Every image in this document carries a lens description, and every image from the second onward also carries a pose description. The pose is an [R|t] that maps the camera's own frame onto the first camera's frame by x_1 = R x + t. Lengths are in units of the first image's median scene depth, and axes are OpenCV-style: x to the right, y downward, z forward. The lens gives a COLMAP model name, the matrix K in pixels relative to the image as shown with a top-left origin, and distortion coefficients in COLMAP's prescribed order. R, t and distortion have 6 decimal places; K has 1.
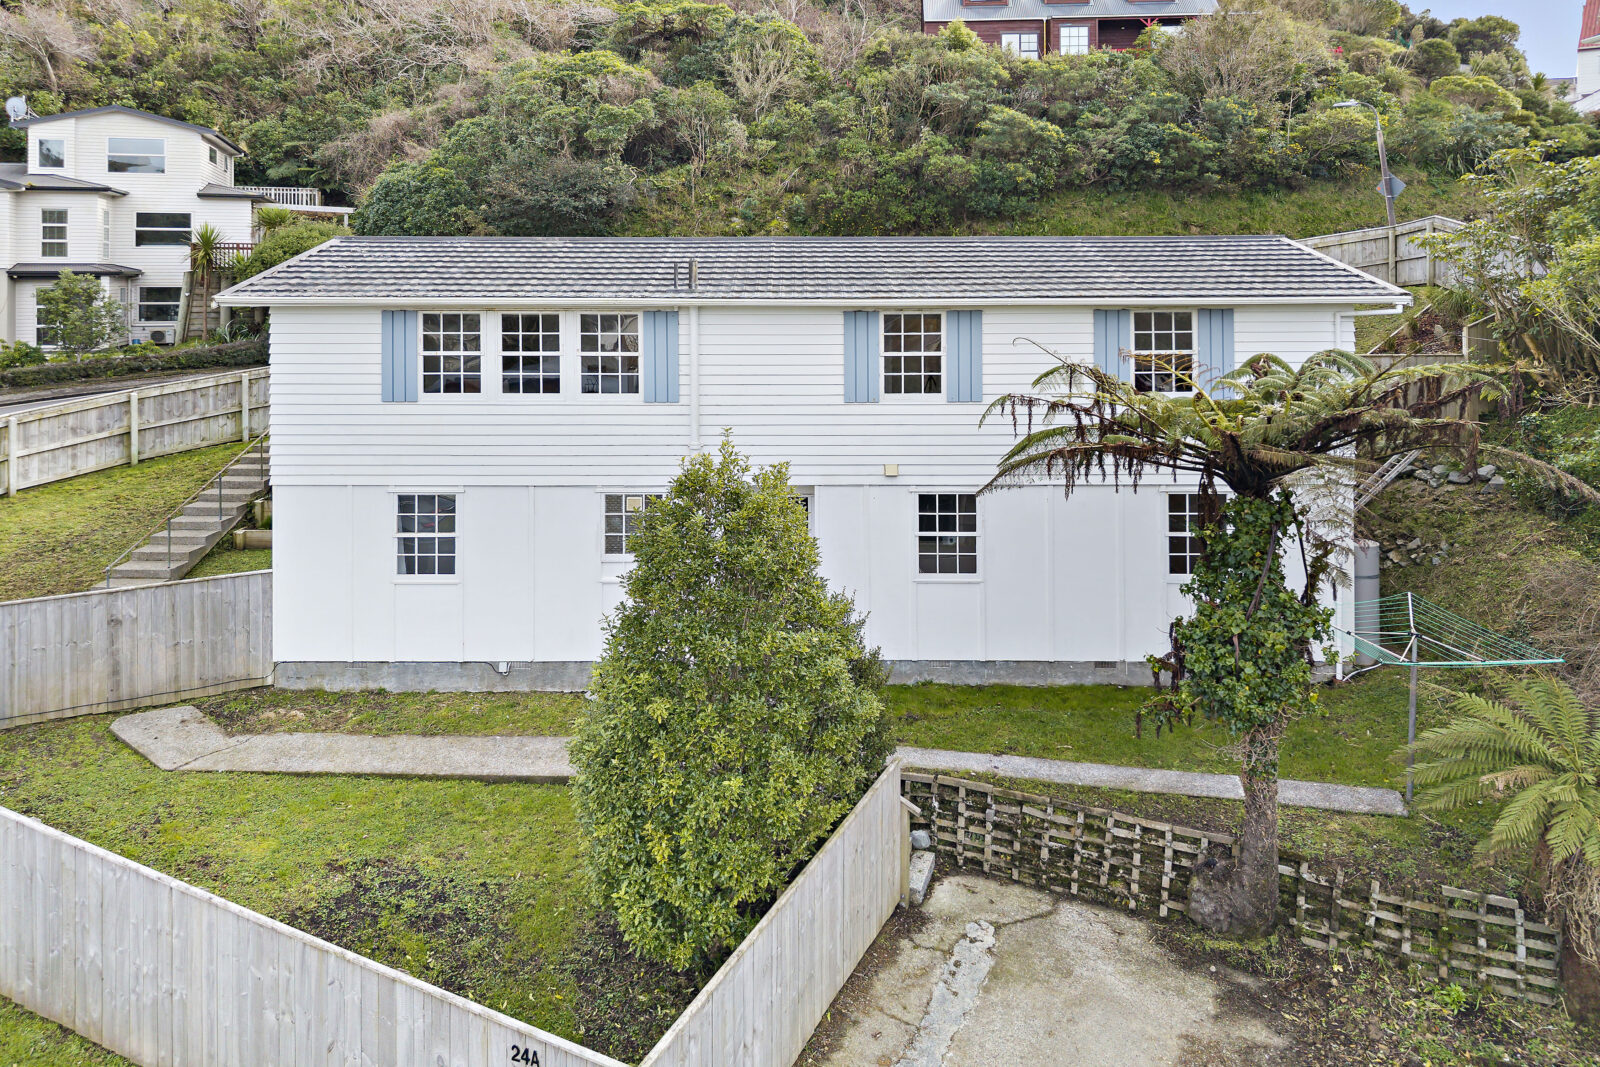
lens RADIAL K [[1112.2, 0, 800.0], [0, 1112.2, 533.5], [0, 0, 1]] dist [0.020748, 0.000481]
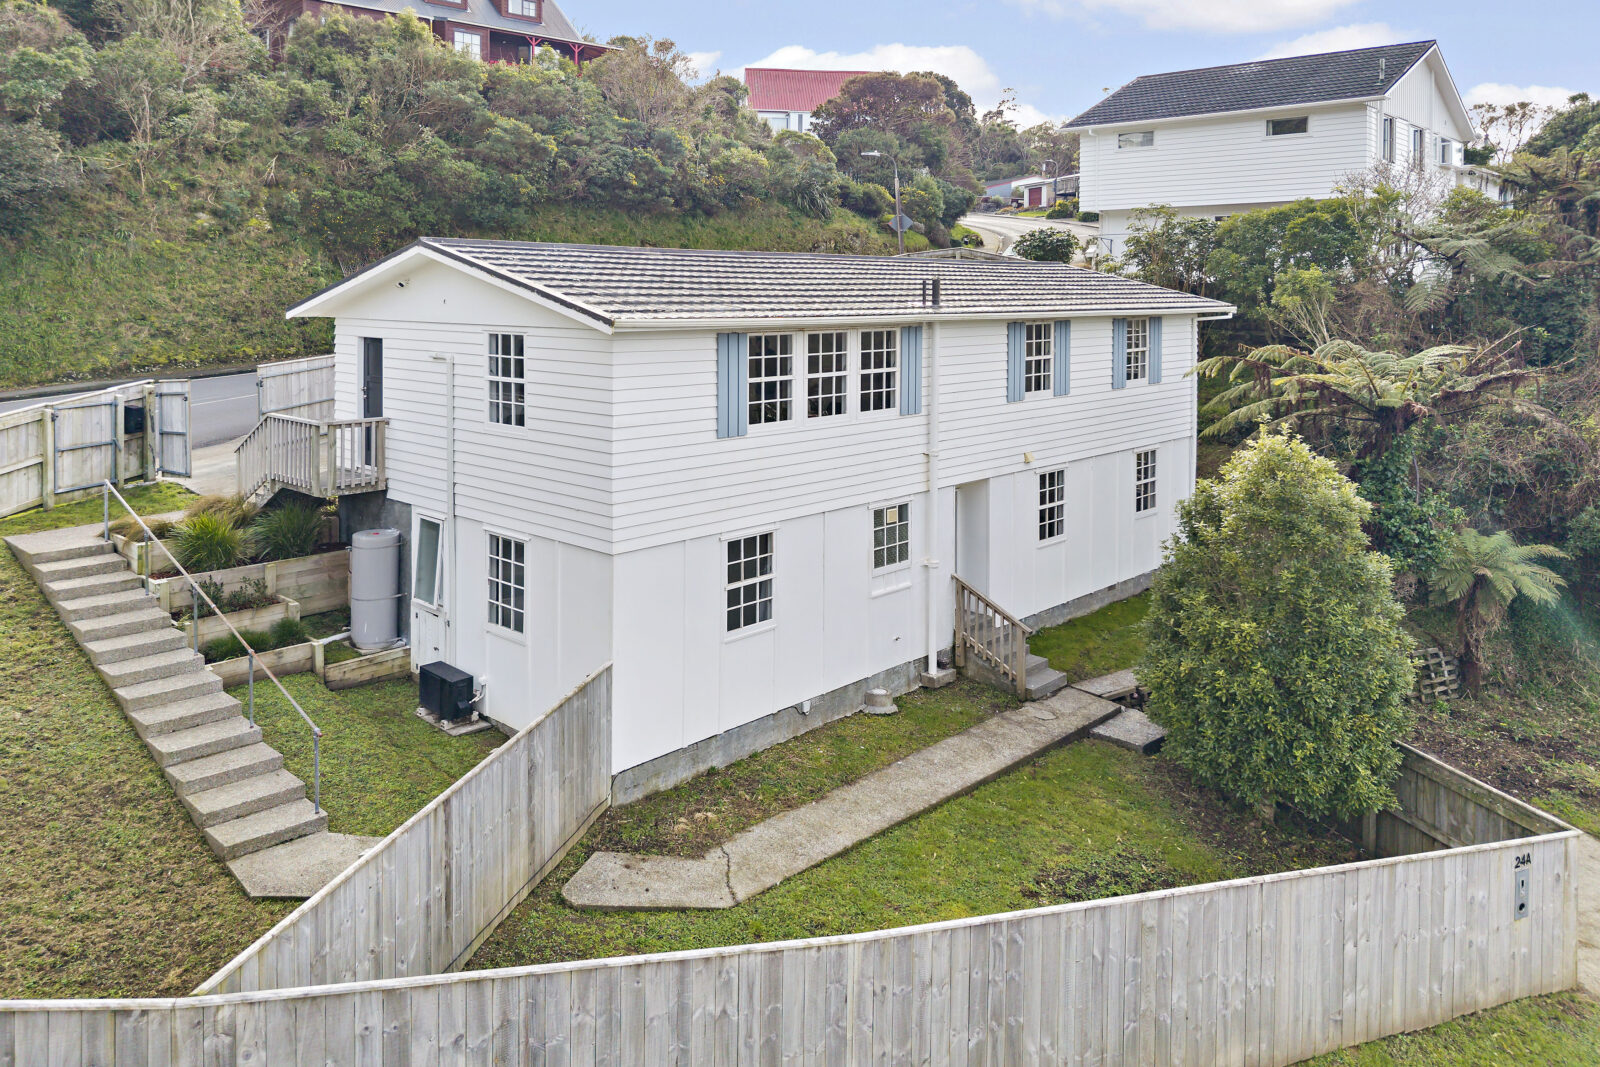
lens RADIAL K [[1139.3, 0, 799.1], [0, 1139.3, 557.8], [0, 0, 1]] dist [0.062015, -0.067860]
pose [[0.679948, -0.166140, 0.714191, -0.952550], [0.162397, 0.983926, 0.074278, -0.078983], [-0.715051, 0.065477, 0.695999, 0.324447]]
